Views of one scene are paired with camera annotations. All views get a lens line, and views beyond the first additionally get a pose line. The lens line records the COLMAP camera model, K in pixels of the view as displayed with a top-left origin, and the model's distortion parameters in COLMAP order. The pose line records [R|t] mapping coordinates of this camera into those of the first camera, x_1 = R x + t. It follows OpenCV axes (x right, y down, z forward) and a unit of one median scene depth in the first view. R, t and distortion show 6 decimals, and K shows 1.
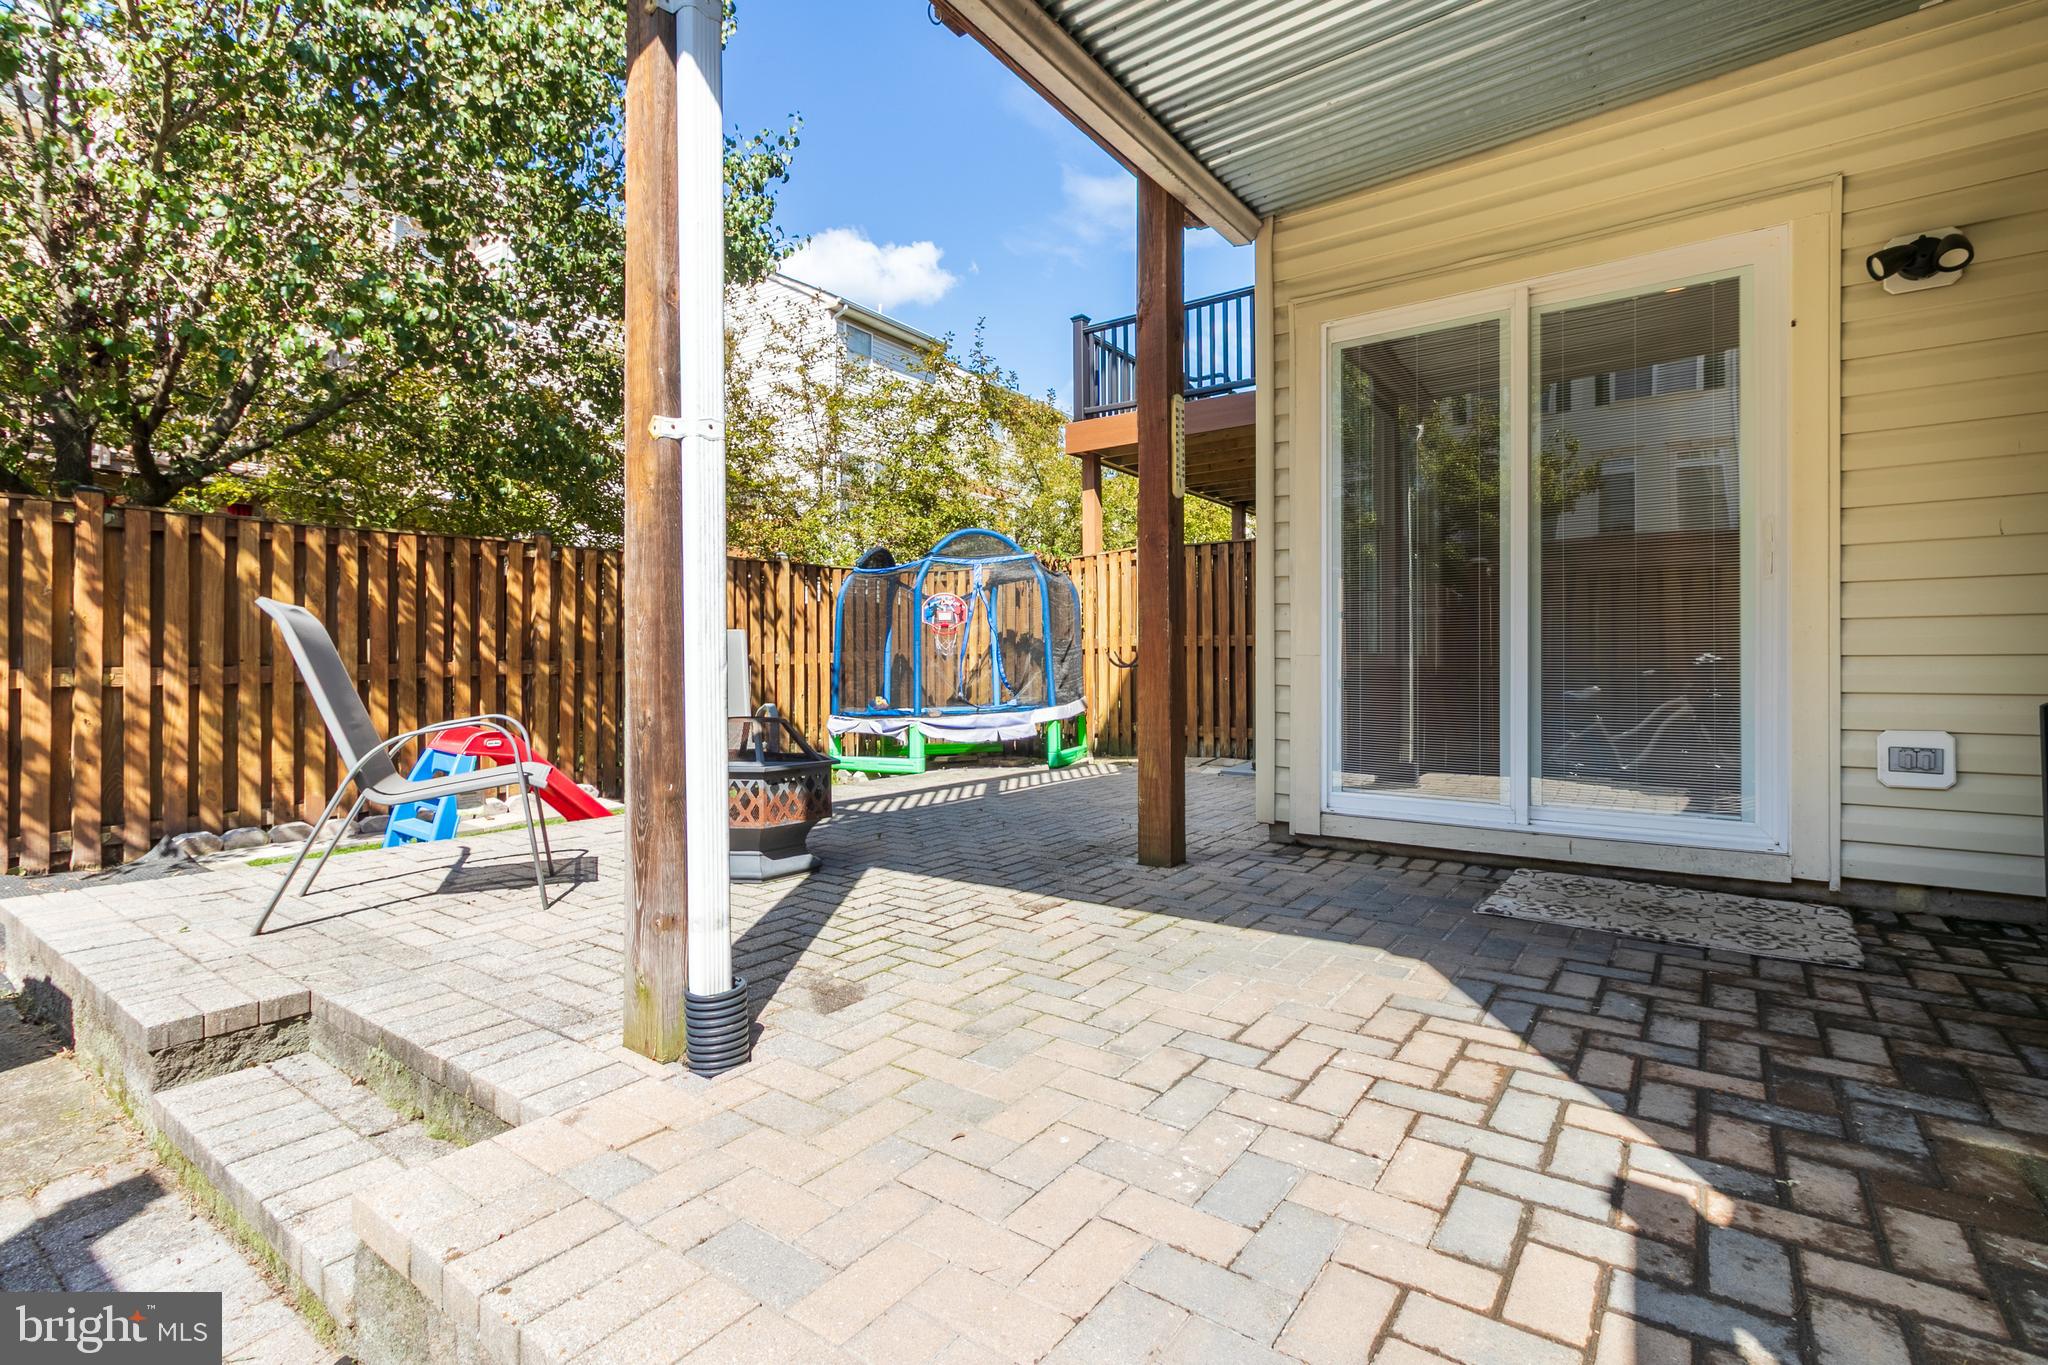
lens RADIAL K [[949.6, 0, 1015.1], [0, 949.6, 664.5], [0, 0, 1]] dist [-0.000126, 0.000740]
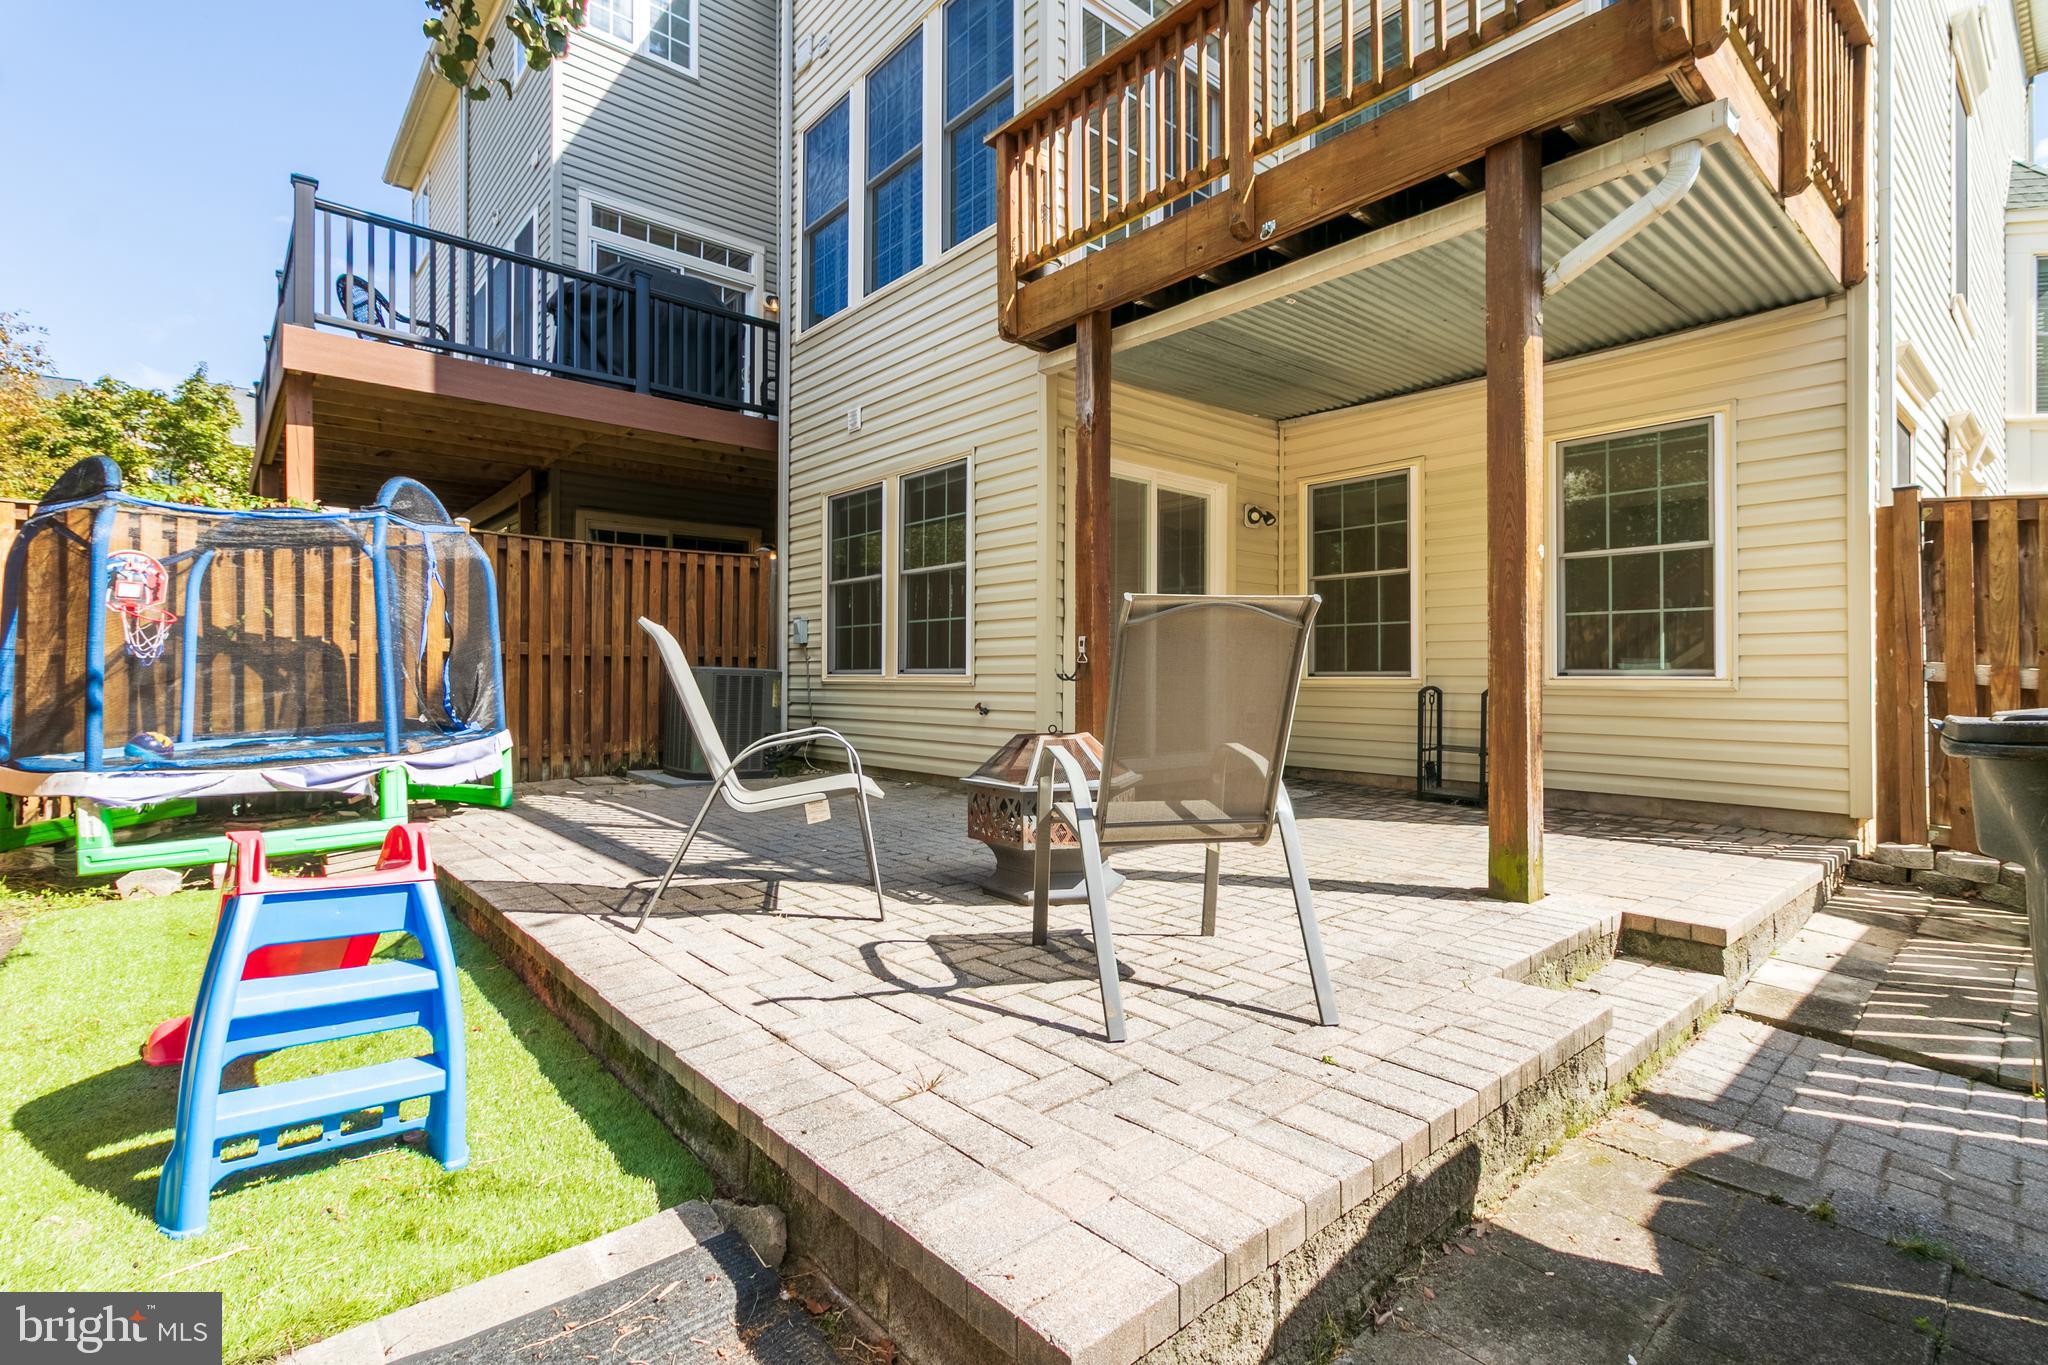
lens RADIAL K [[949.6, 0, 1016.6], [0, 949.6, 679.8], [0, 0, 1]] dist [-0.000126, 0.000740]
pose [[0.216323, -0.000001, 0.976322, -0.578306], [0.001329, 0.999999, -0.000293, 0.005215], [-0.976321, 0.001361, 0.216323, 0.387568]]
